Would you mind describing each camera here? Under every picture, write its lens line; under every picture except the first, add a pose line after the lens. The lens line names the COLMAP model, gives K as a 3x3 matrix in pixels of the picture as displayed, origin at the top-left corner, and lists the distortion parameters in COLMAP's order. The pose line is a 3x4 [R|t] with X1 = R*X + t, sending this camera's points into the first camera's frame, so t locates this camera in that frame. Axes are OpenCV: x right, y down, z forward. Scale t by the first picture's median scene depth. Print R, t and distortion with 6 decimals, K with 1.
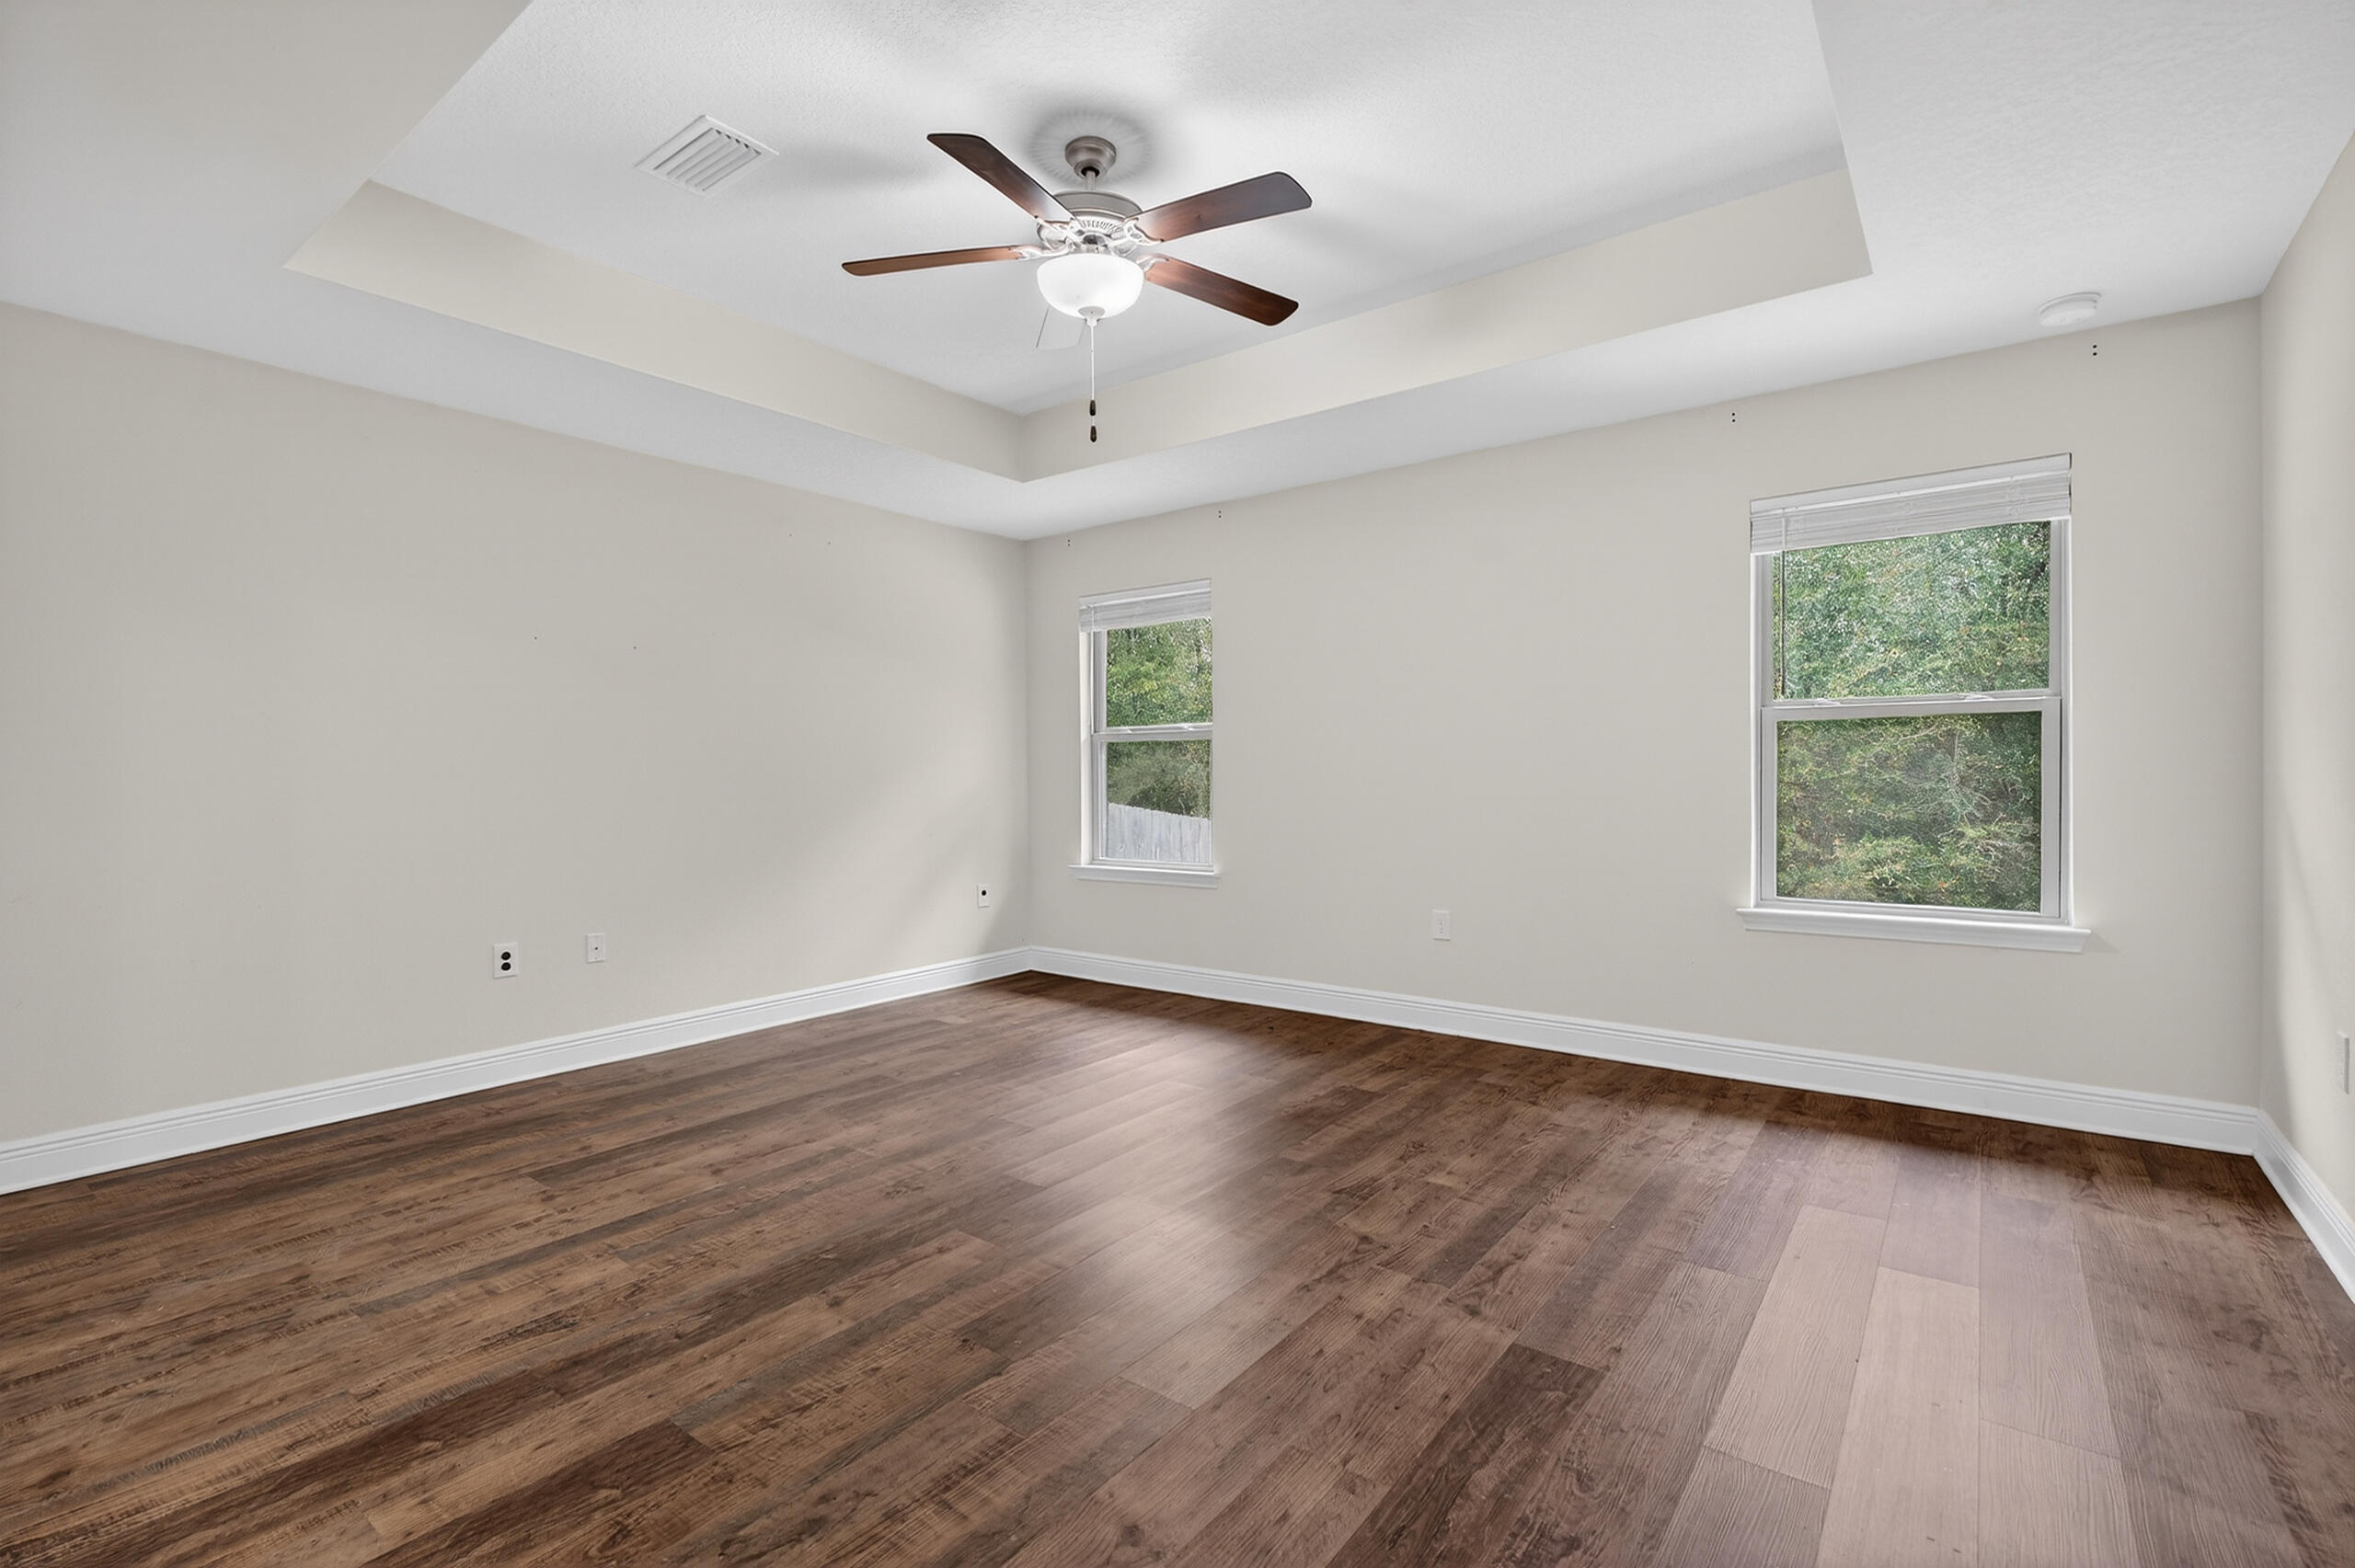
lens RADIAL K [[1066.7, 0, 1182.9], [0, 1066.7, 797.5], [0, 0, 1]] dist [-0.007263, -0.000316]
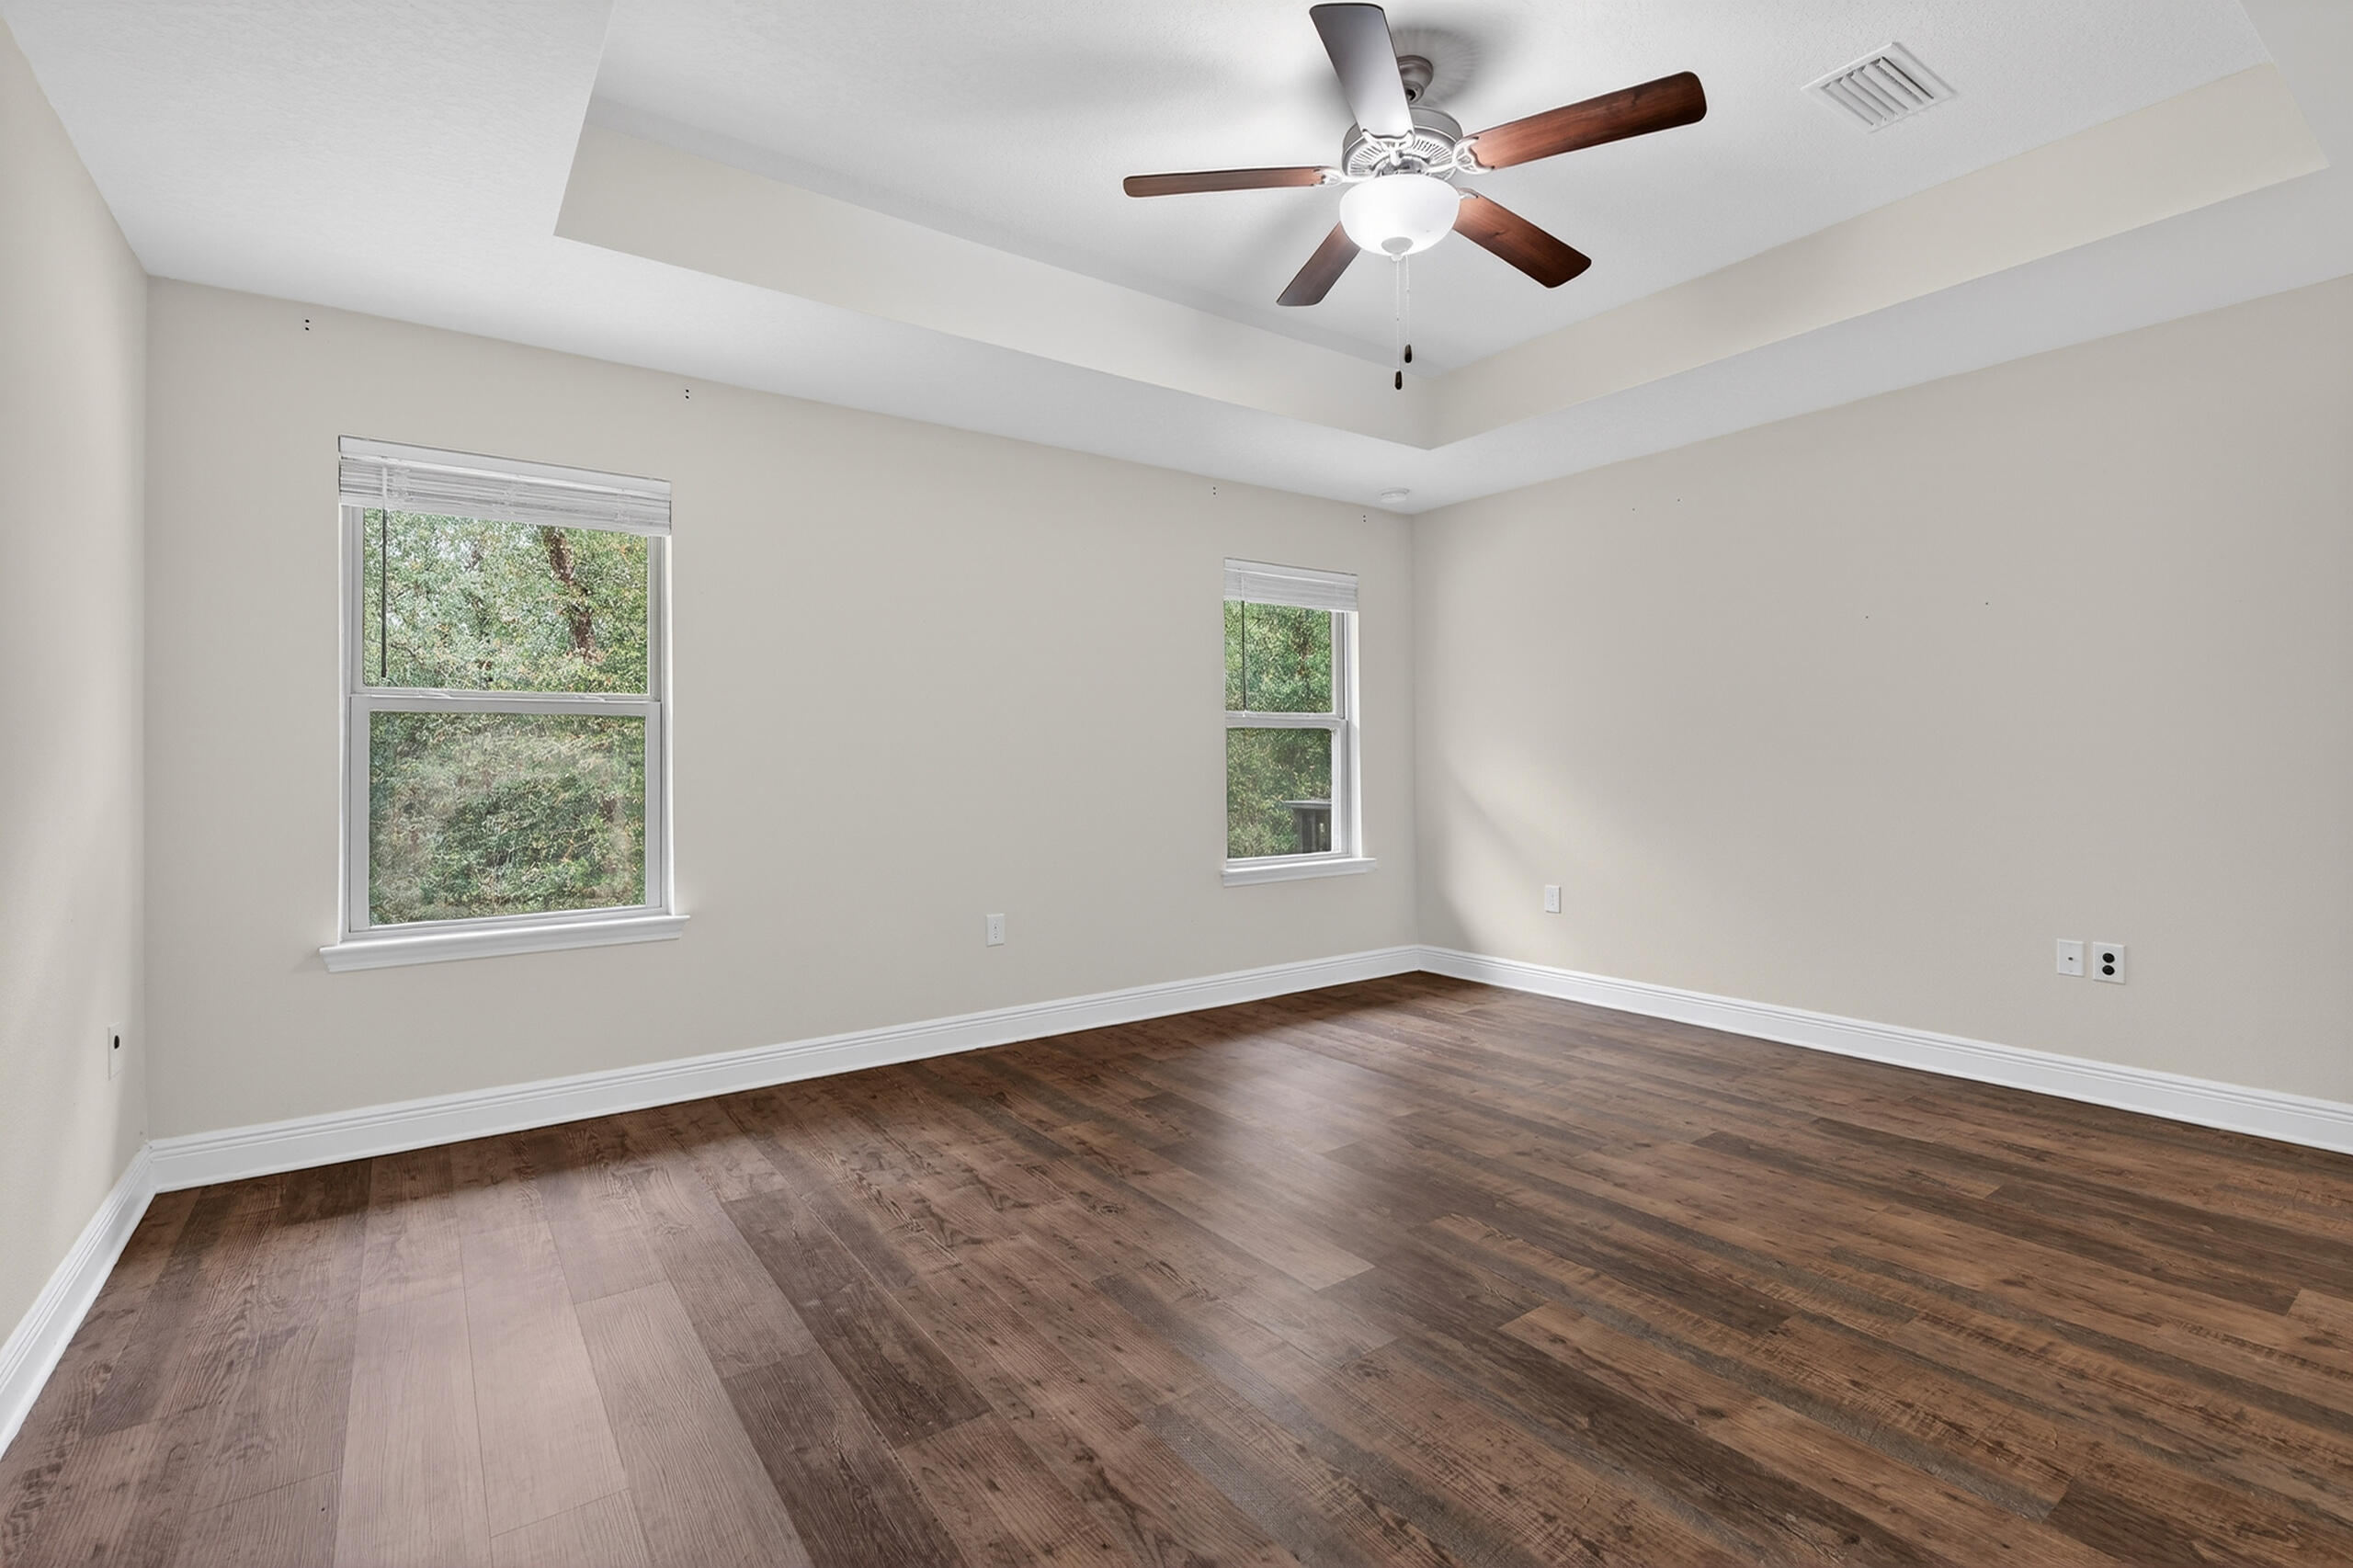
lens RADIAL K [[1066.0, 0, 1177.9], [0, 1066.0, 759.6], [0, 0, 1]] dist [-0.007263, -0.000316]
pose [[0.285064, 0.011643, 0.958438, -1.058147], [0.029610, 0.999342, -0.020947, -0.008827], [-0.958051, 0.034351, 0.284532, 0.999482]]
